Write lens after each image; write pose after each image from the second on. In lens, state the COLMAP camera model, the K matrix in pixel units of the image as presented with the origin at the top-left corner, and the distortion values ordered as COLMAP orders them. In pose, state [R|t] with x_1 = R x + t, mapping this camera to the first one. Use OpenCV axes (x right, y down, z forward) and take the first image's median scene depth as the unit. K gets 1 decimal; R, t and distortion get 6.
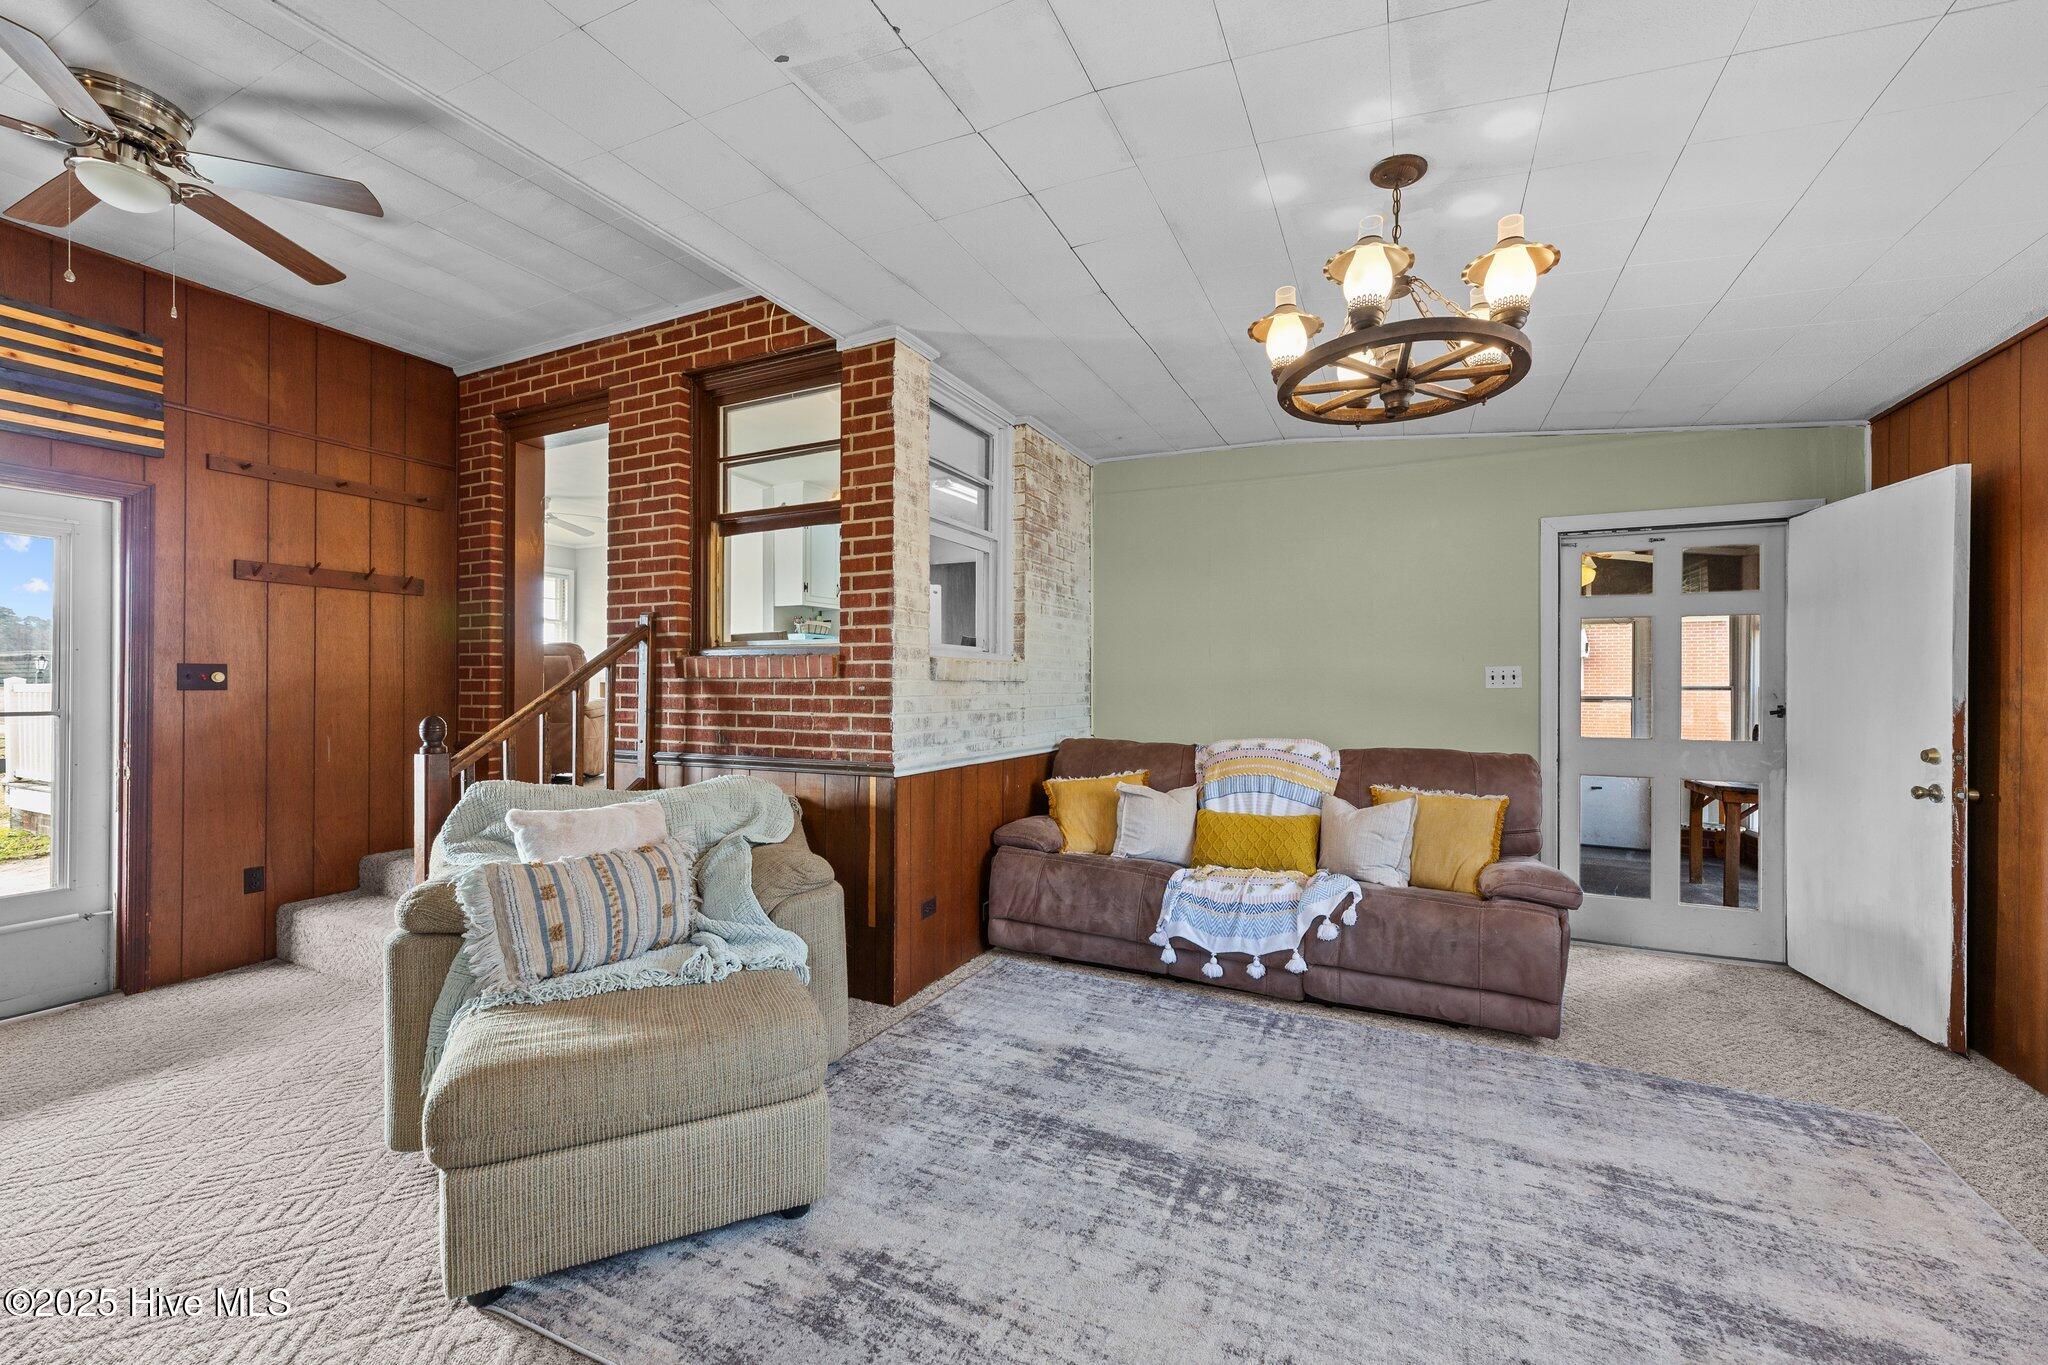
lens RADIAL K [[821.1, 0, 1018.0], [0, 821.1, 685.7], [0, 0, 1]] dist [-0.001450, 0.000519]
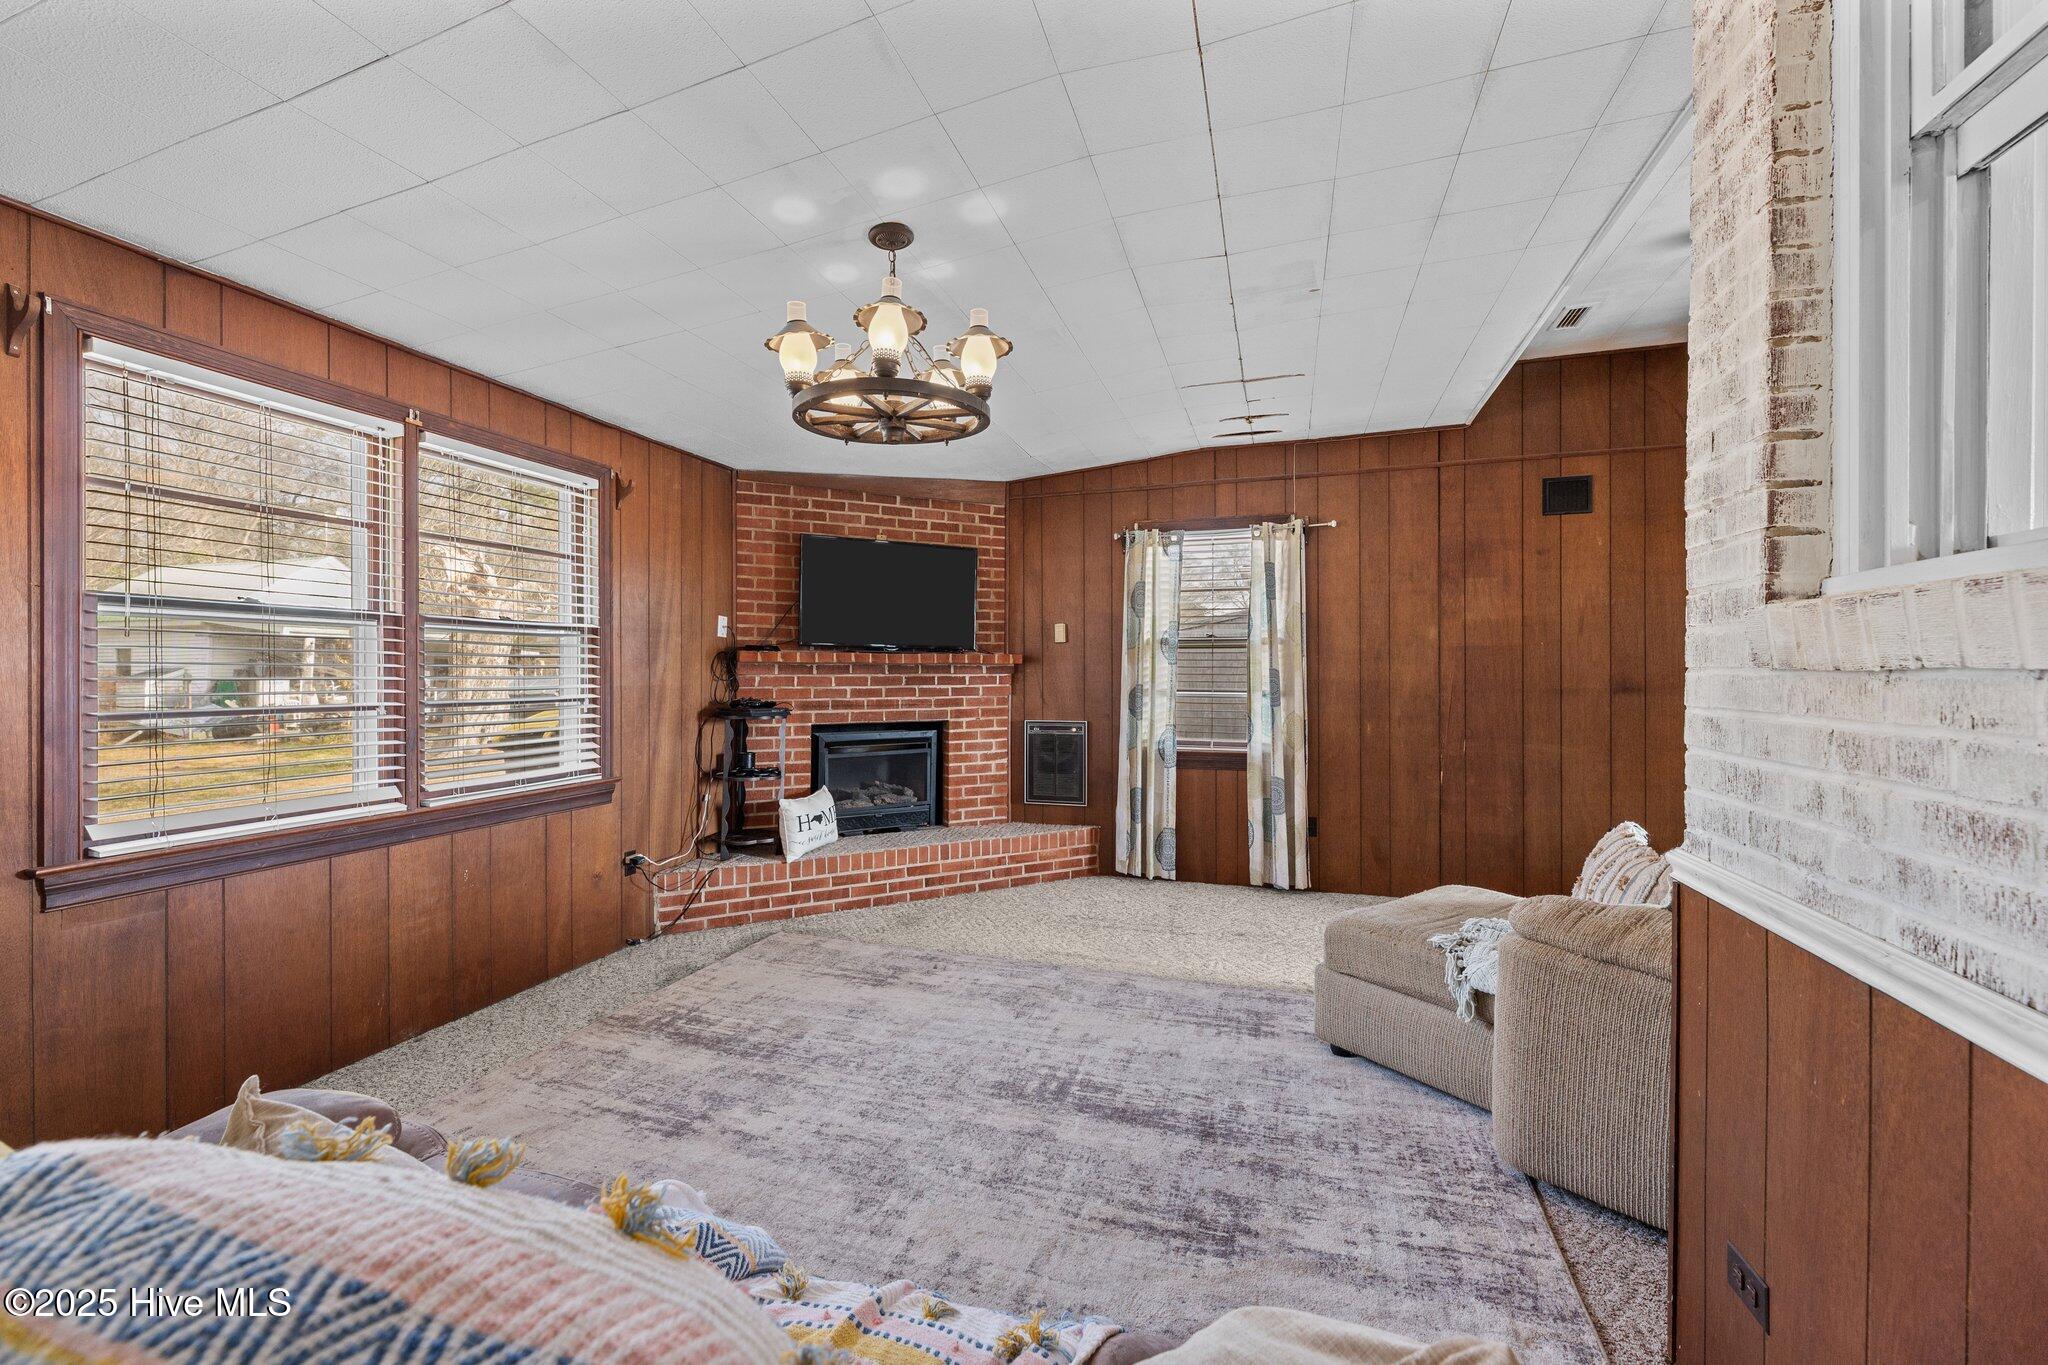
lens RADIAL K [[821.1, 0, 1016.9], [0, 821.1, 672.2], [0, 0, 1]] dist [-0.001450, 0.000519]
pose [[-0.990343, -0.001662, -0.138630, 0.287364], [-0.001845, 0.999998, 0.001193, -0.005949], [0.138628, 0.001437, -0.990343, 1.406147]]
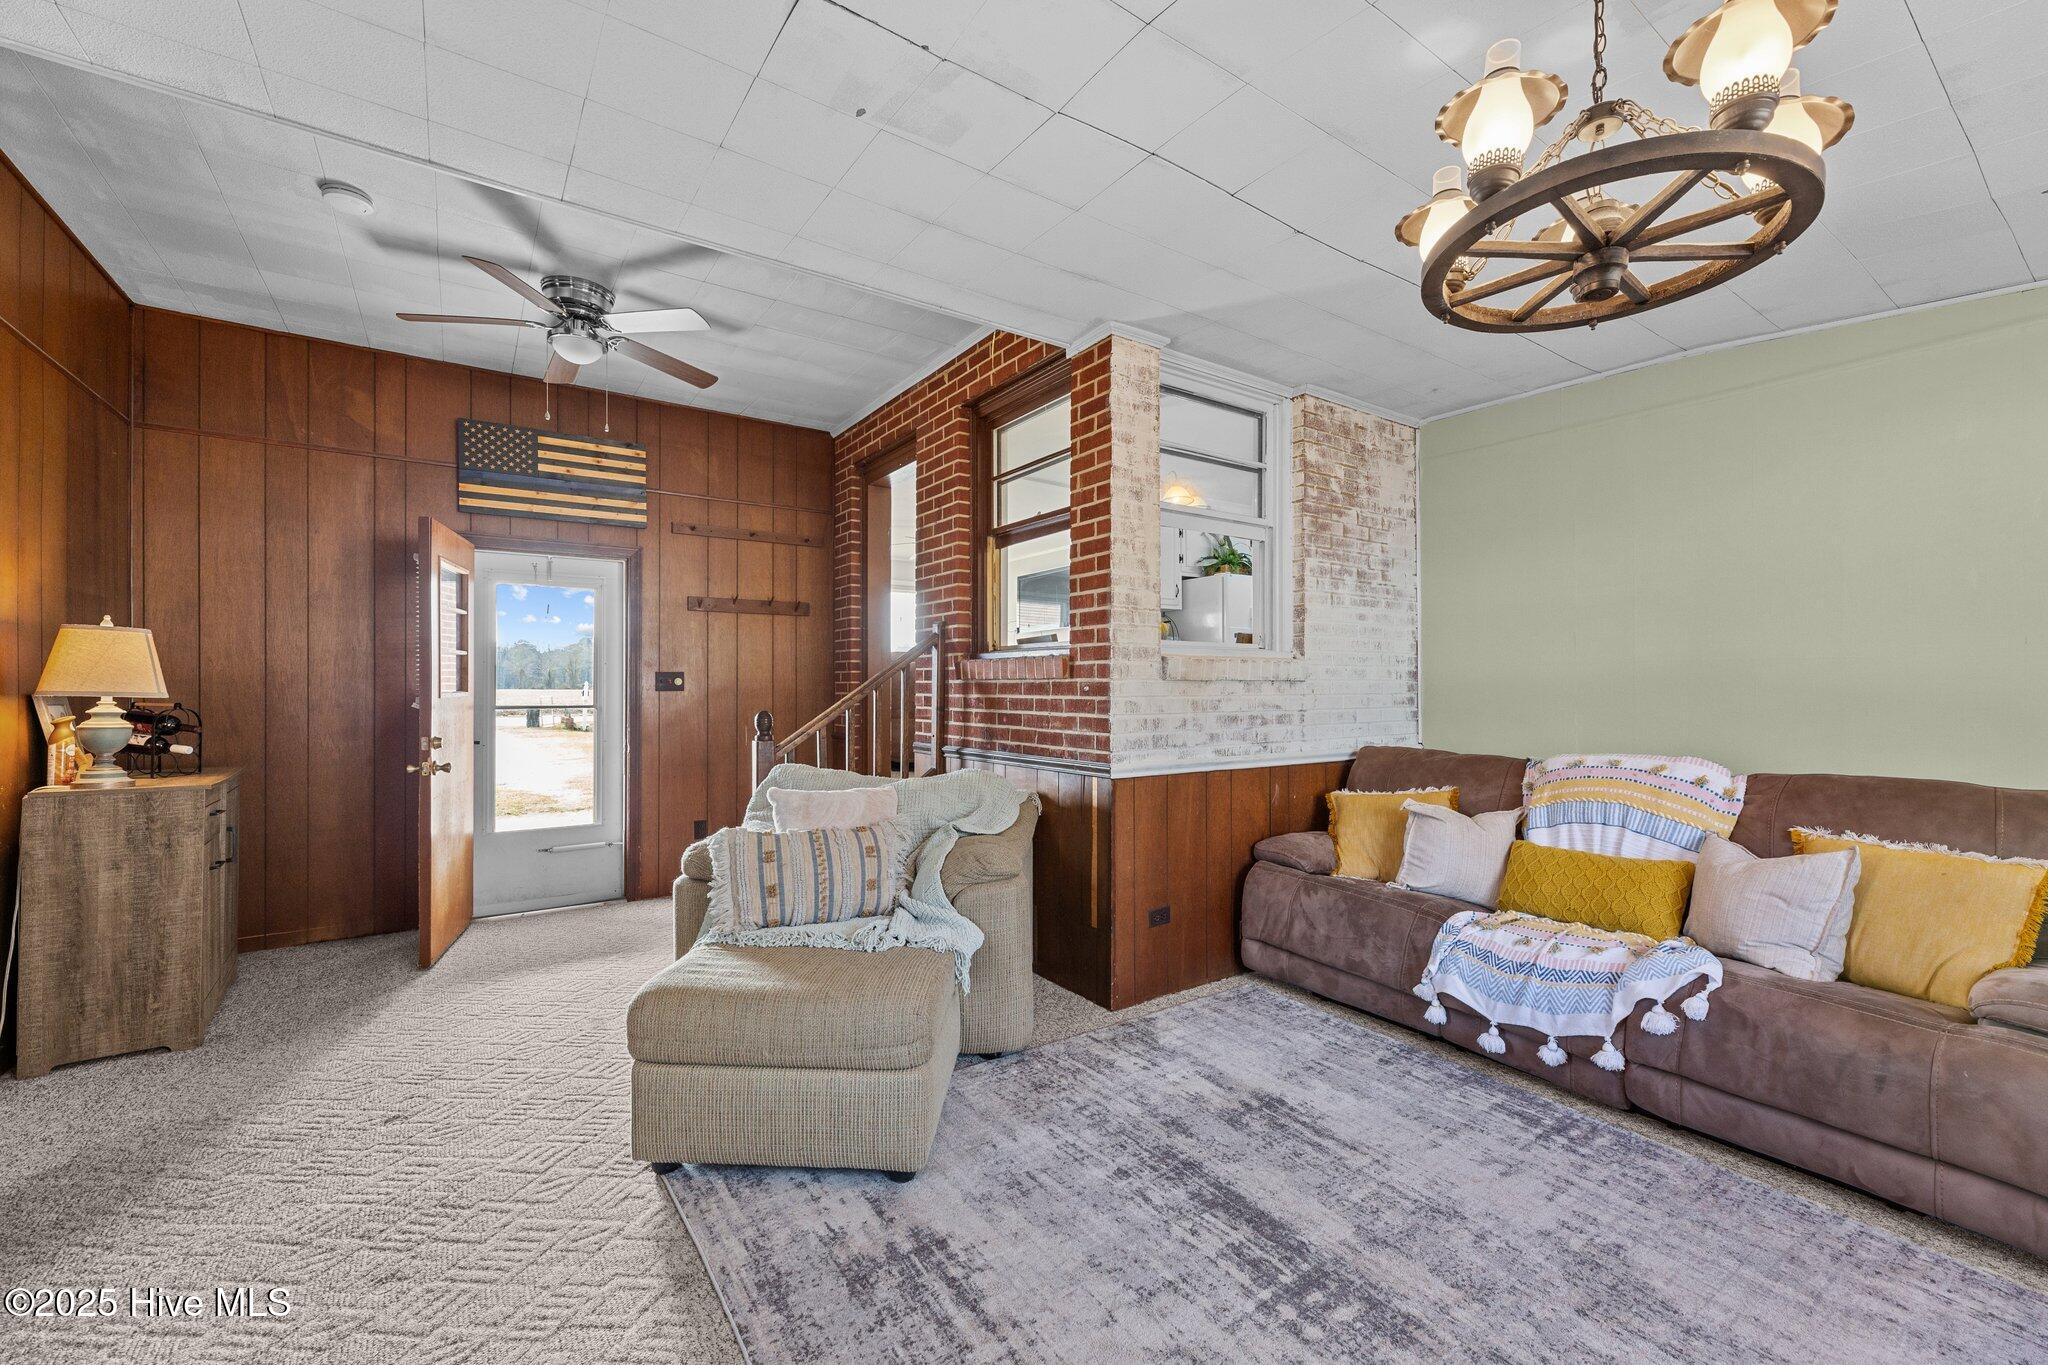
lens RADIAL K [[821.1, 0, 1018.1], [0, 821.1, 683.8], [0, 0, 1]] dist [-0.001450, 0.000519]
pose [[0.868205, -0.005246, -0.496178, 0.240851], [0.003638, 0.999985, -0.004206, 0.001088], [0.496193, 0.001846, 0.868210, 0.086561]]
